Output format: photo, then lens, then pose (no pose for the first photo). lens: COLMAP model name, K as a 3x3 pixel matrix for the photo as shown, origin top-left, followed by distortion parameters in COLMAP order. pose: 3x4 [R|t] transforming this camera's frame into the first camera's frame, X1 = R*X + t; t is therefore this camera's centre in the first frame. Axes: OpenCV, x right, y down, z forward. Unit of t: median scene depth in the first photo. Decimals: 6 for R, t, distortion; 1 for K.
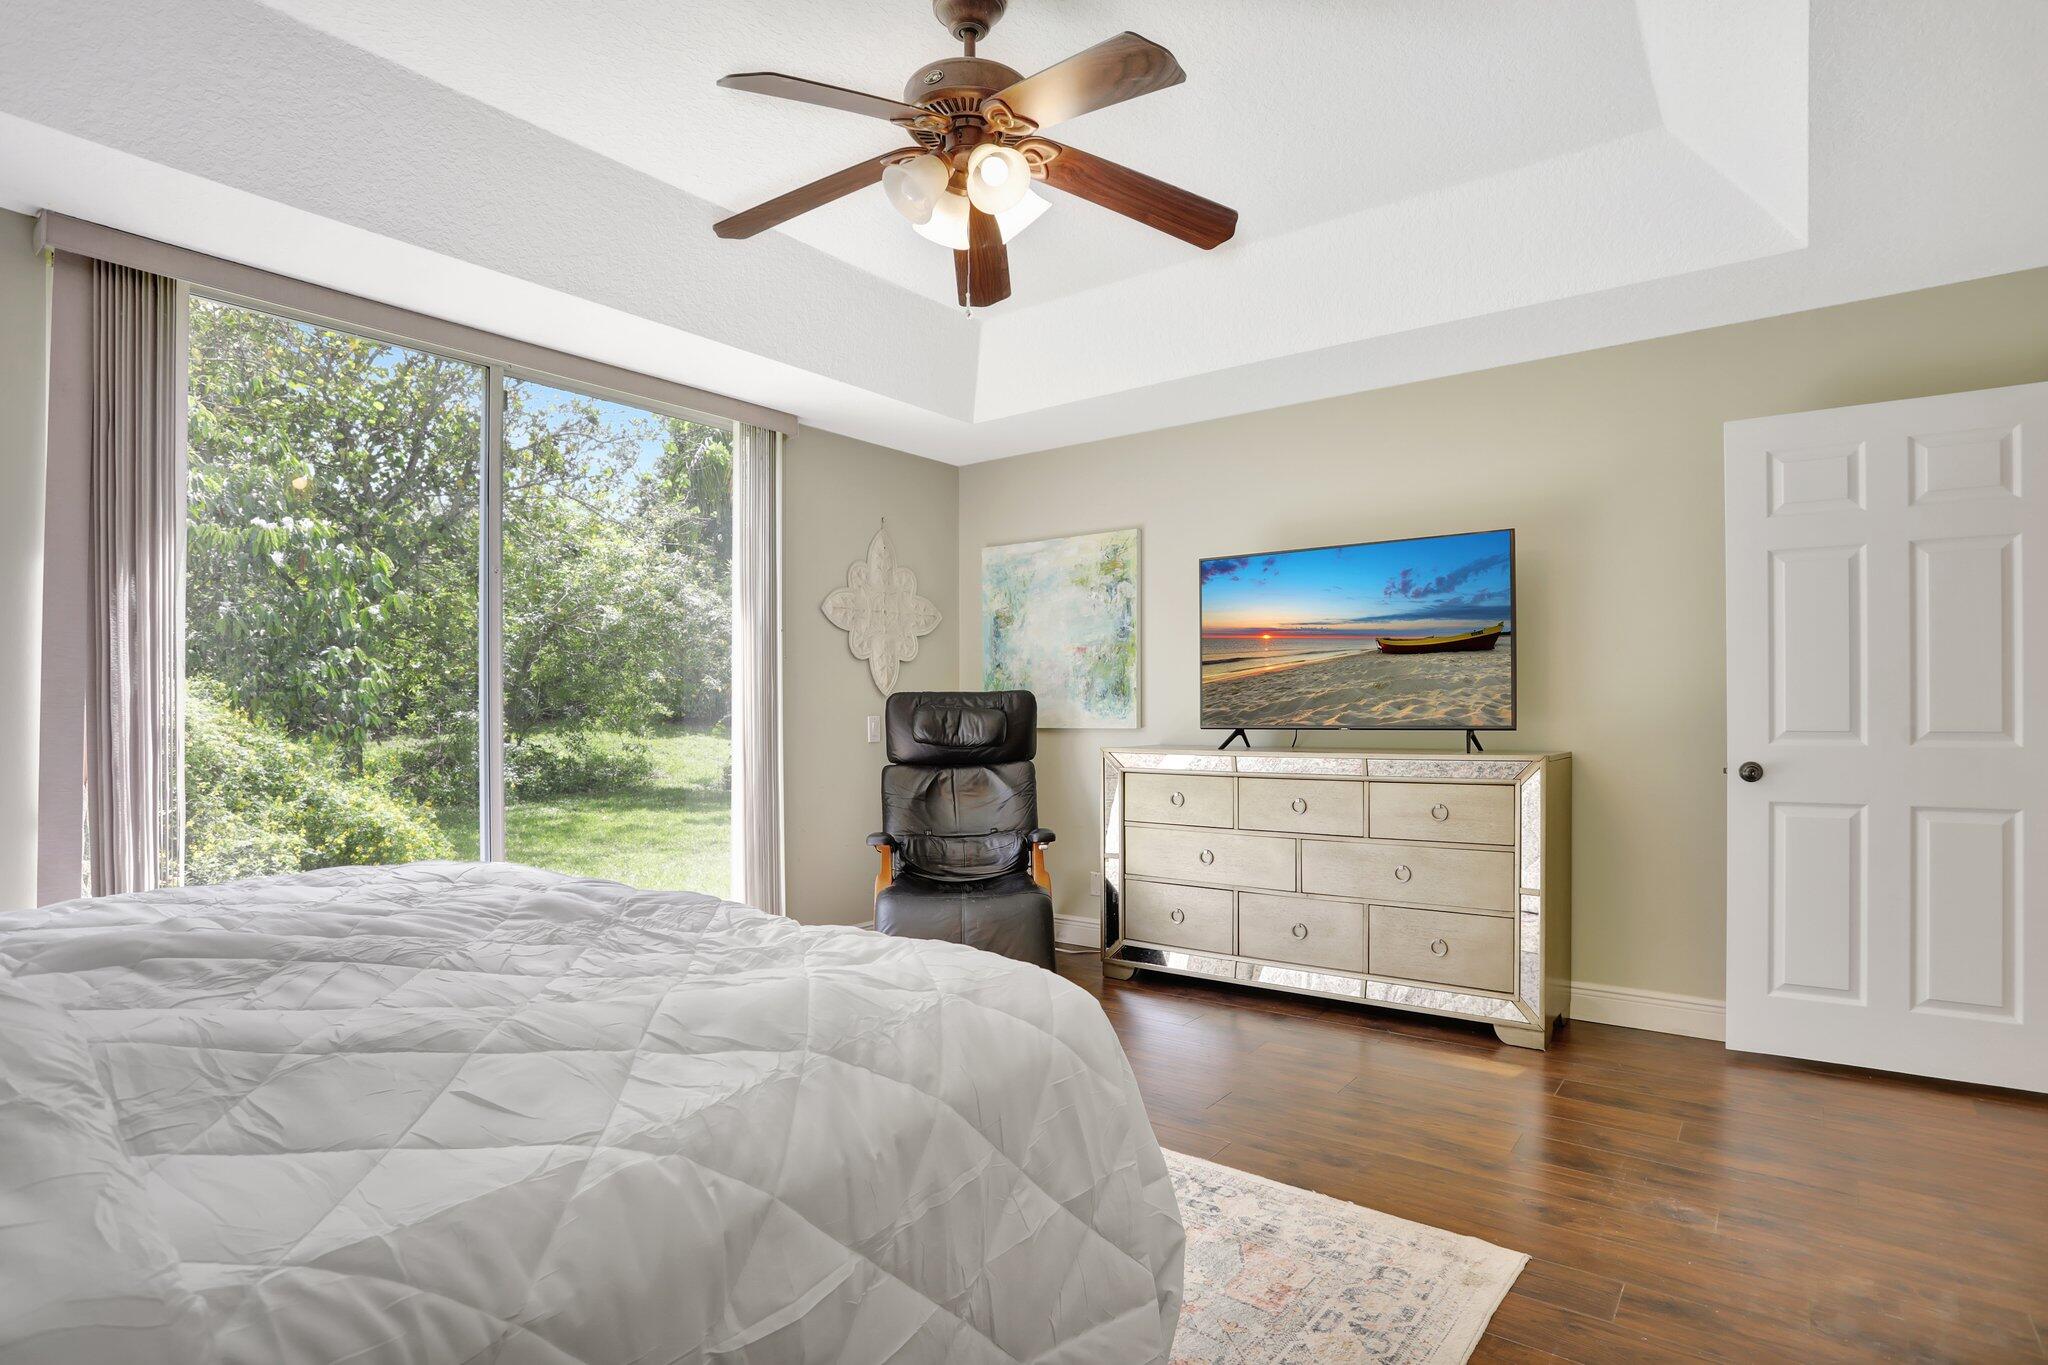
lens RADIAL K [[1041.5, 0, 1023.9], [0, 1041.5, 714.9], [0, 0, 1]] dist [-0.042682, 0.000548]
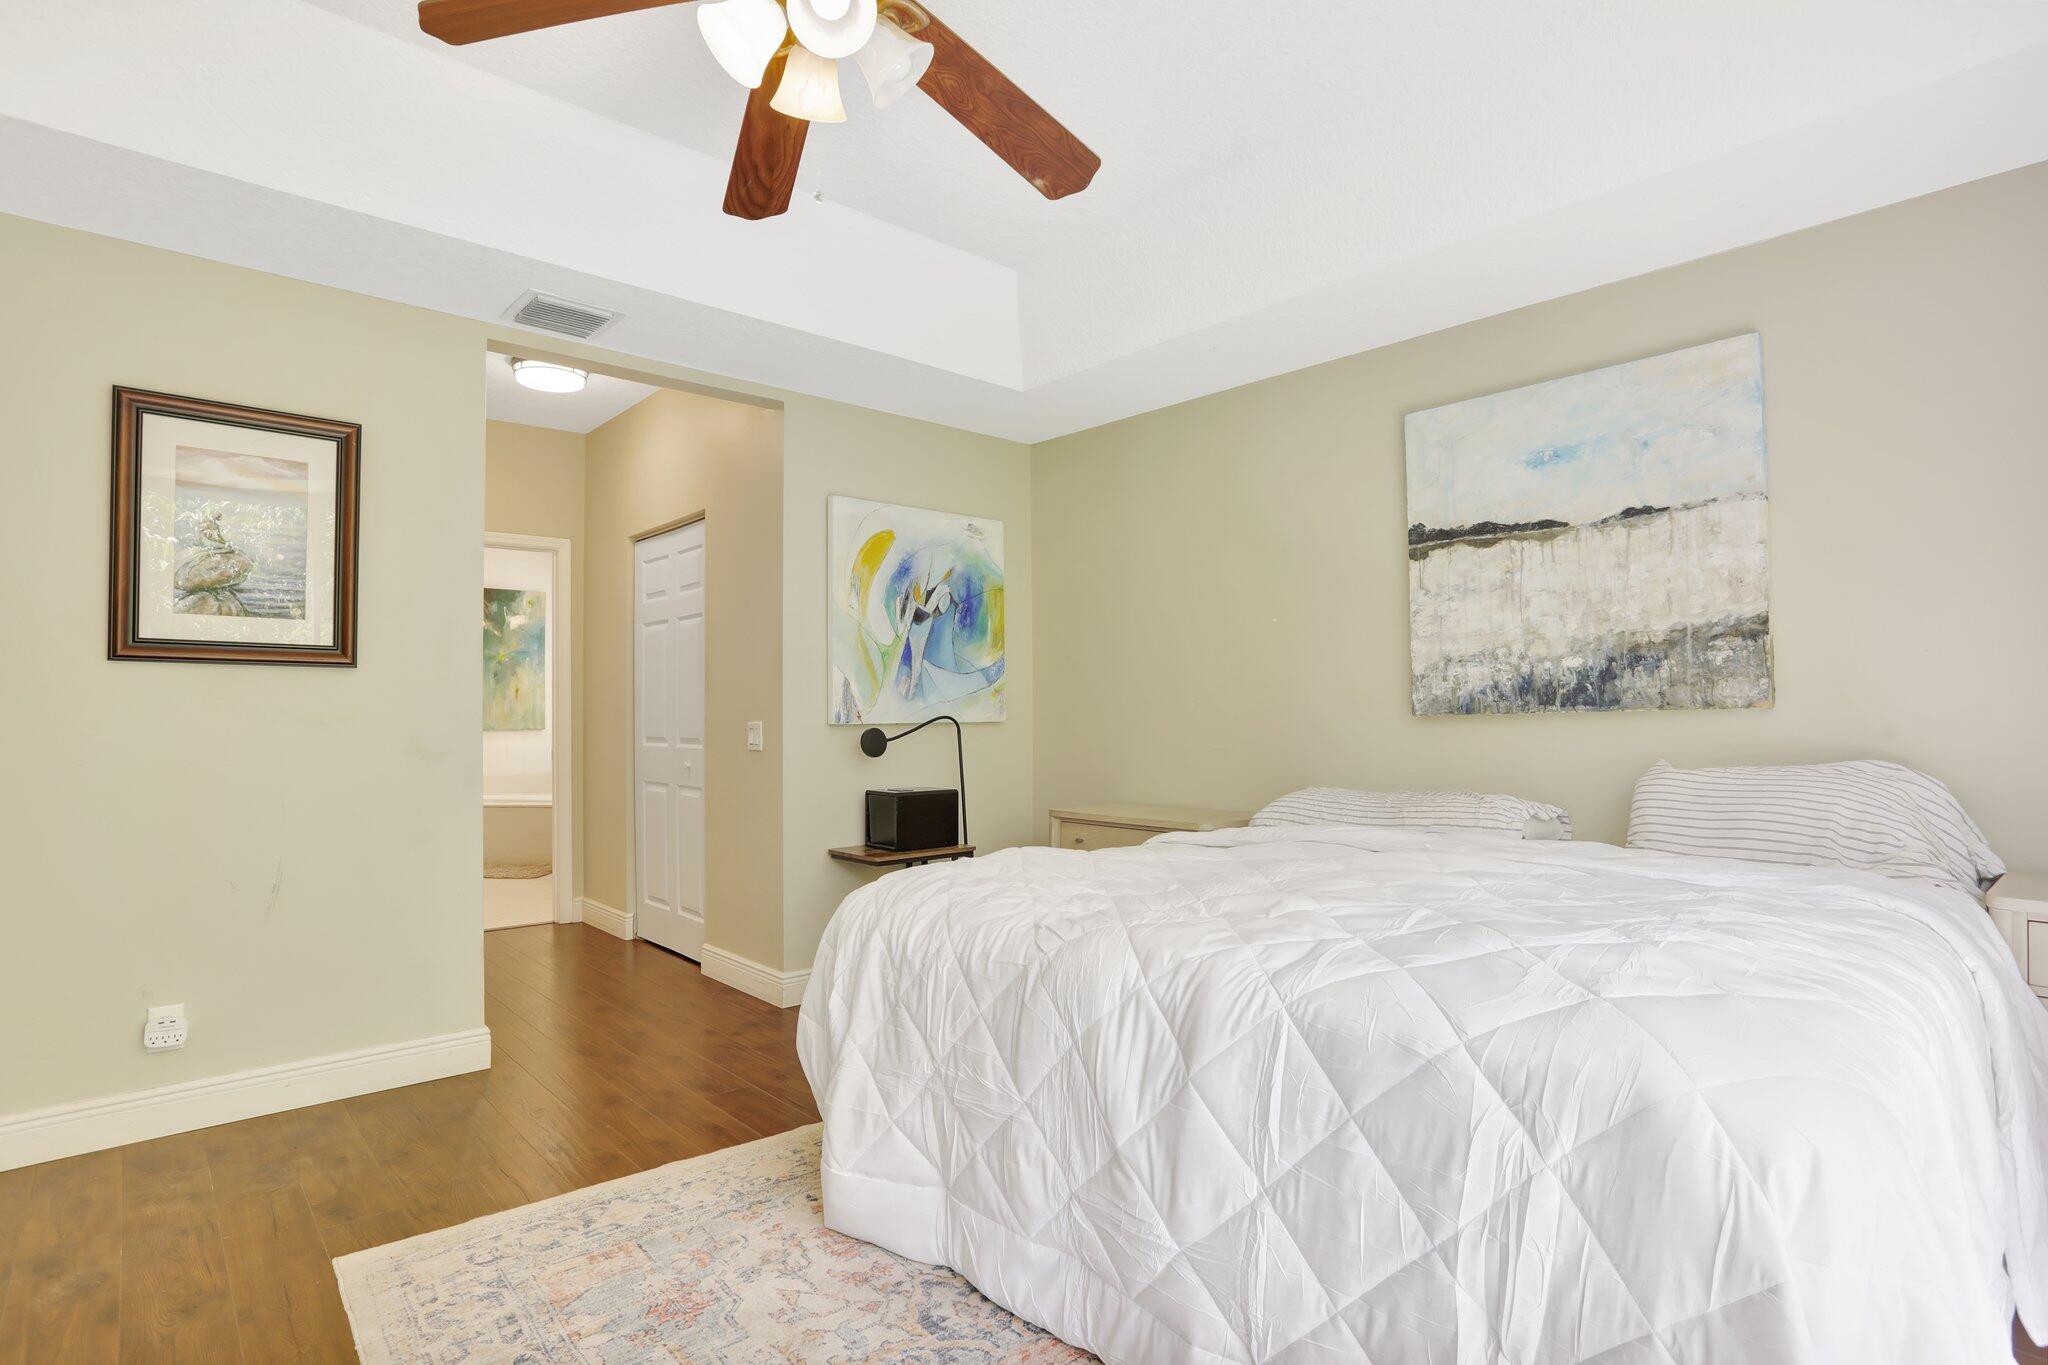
lens RADIAL K [[1041.5, 0, 1023.9], [0, 1041.5, 714.9], [0, 0, 1]] dist [-0.042682, 0.000548]
pose [[-0.984395, 0.005776, 0.175880, -0.344369], [0.004861, 0.999972, -0.005631, -0.000905], [-0.175907, -0.004688, -0.984396, 1.788211]]
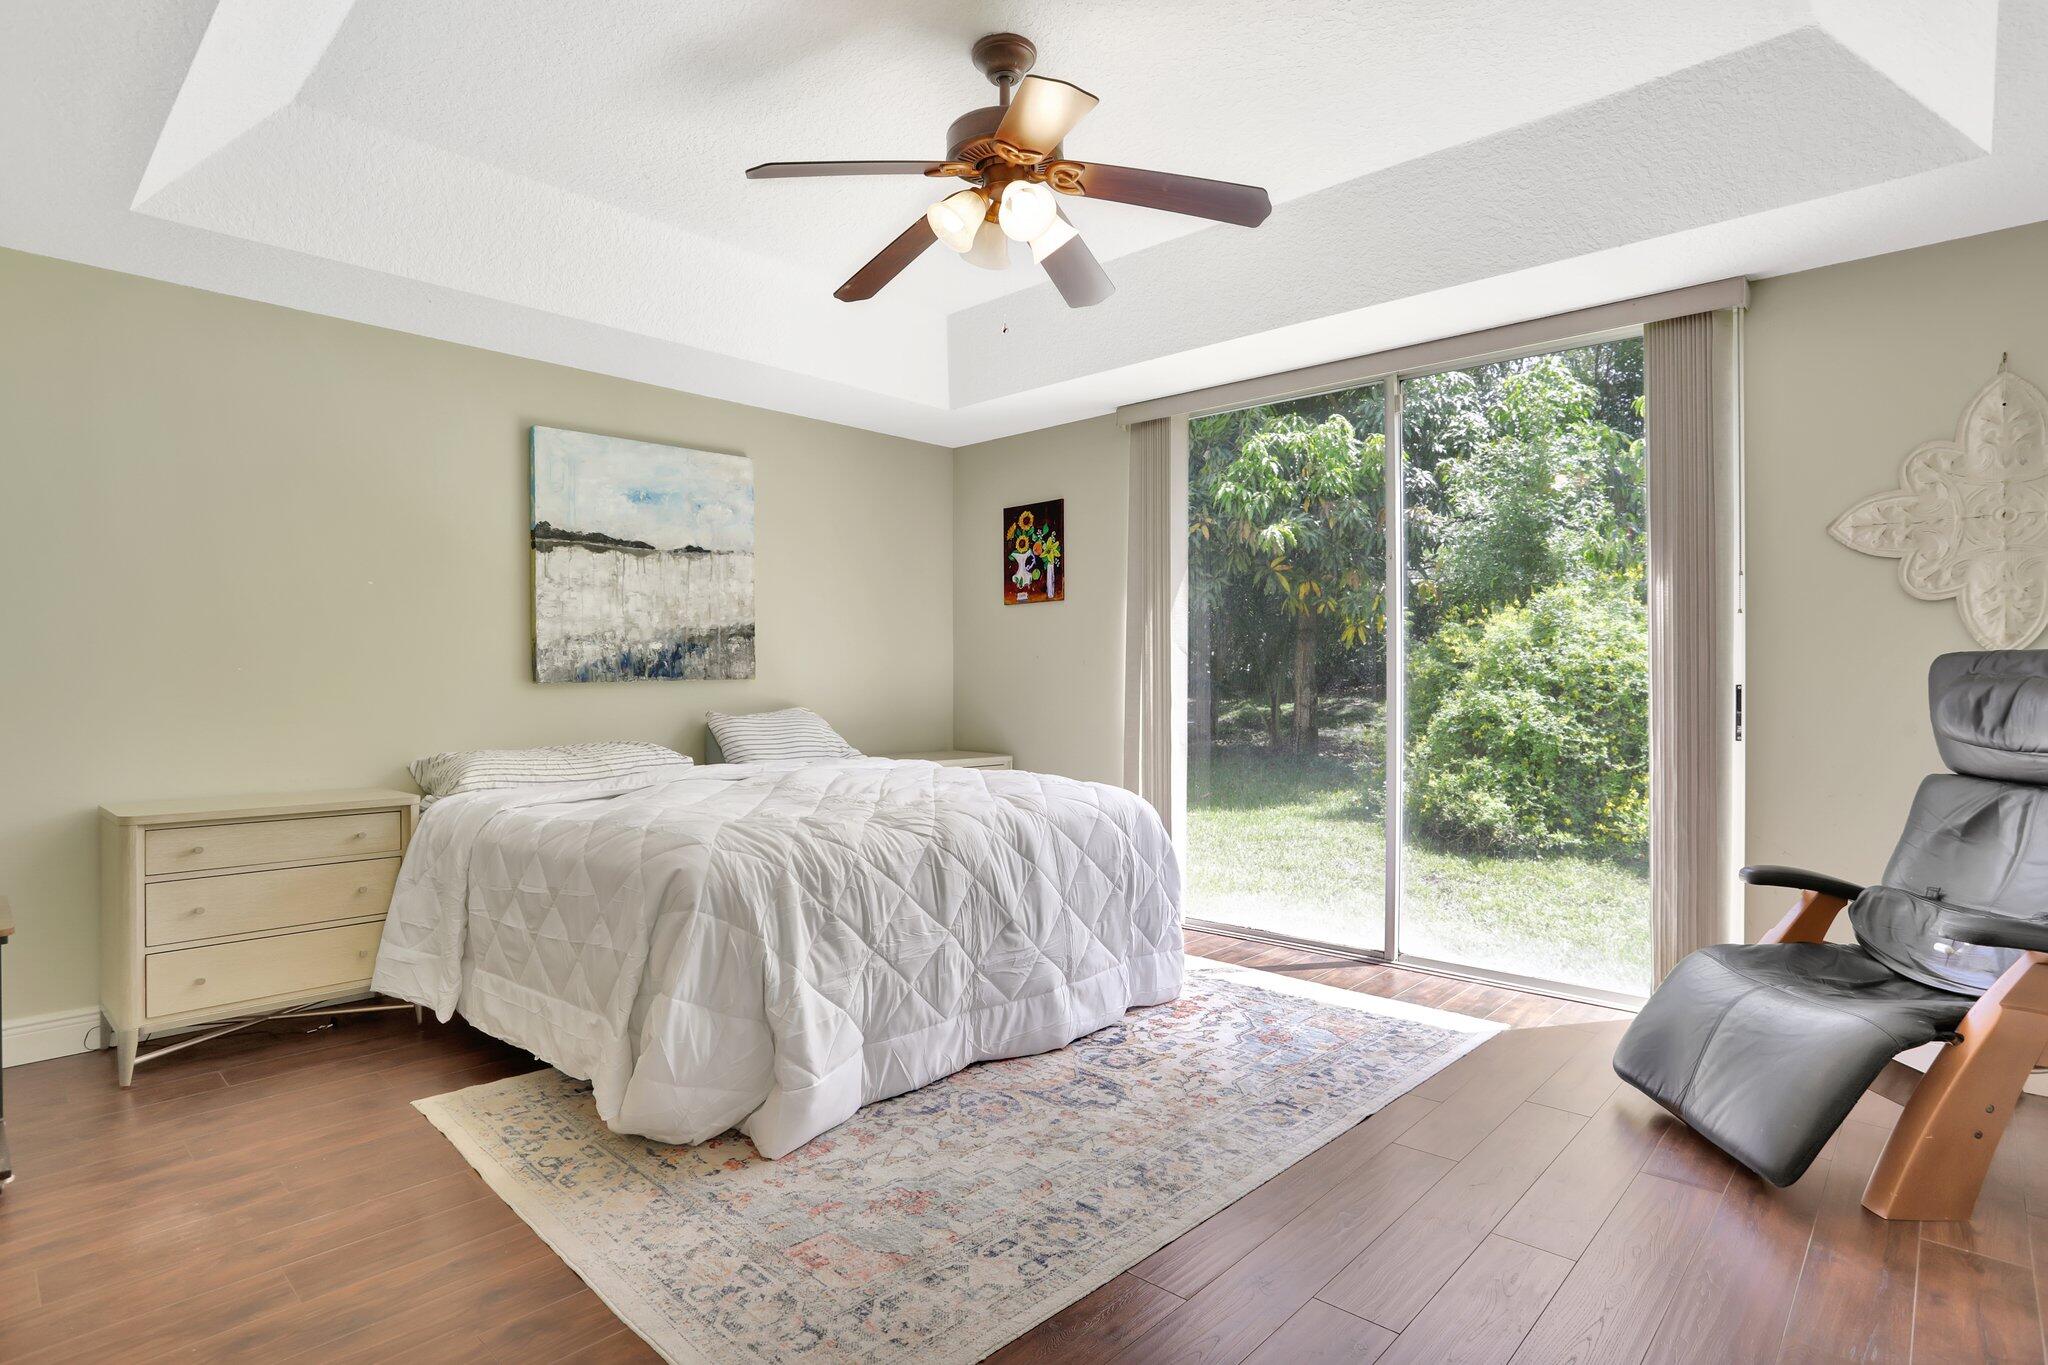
lens RADIAL K [[1041.5, 0, 1023.9], [0, 1041.5, 714.9], [0, 0, 1]] dist [-0.042682, 0.000548]
pose [[-0.089960, 0.038064, -0.995218, 1.108676], [0.000431, 0.999271, 0.038180, -0.019388], [0.995945, 0.003006, -0.089911, 1.170394]]
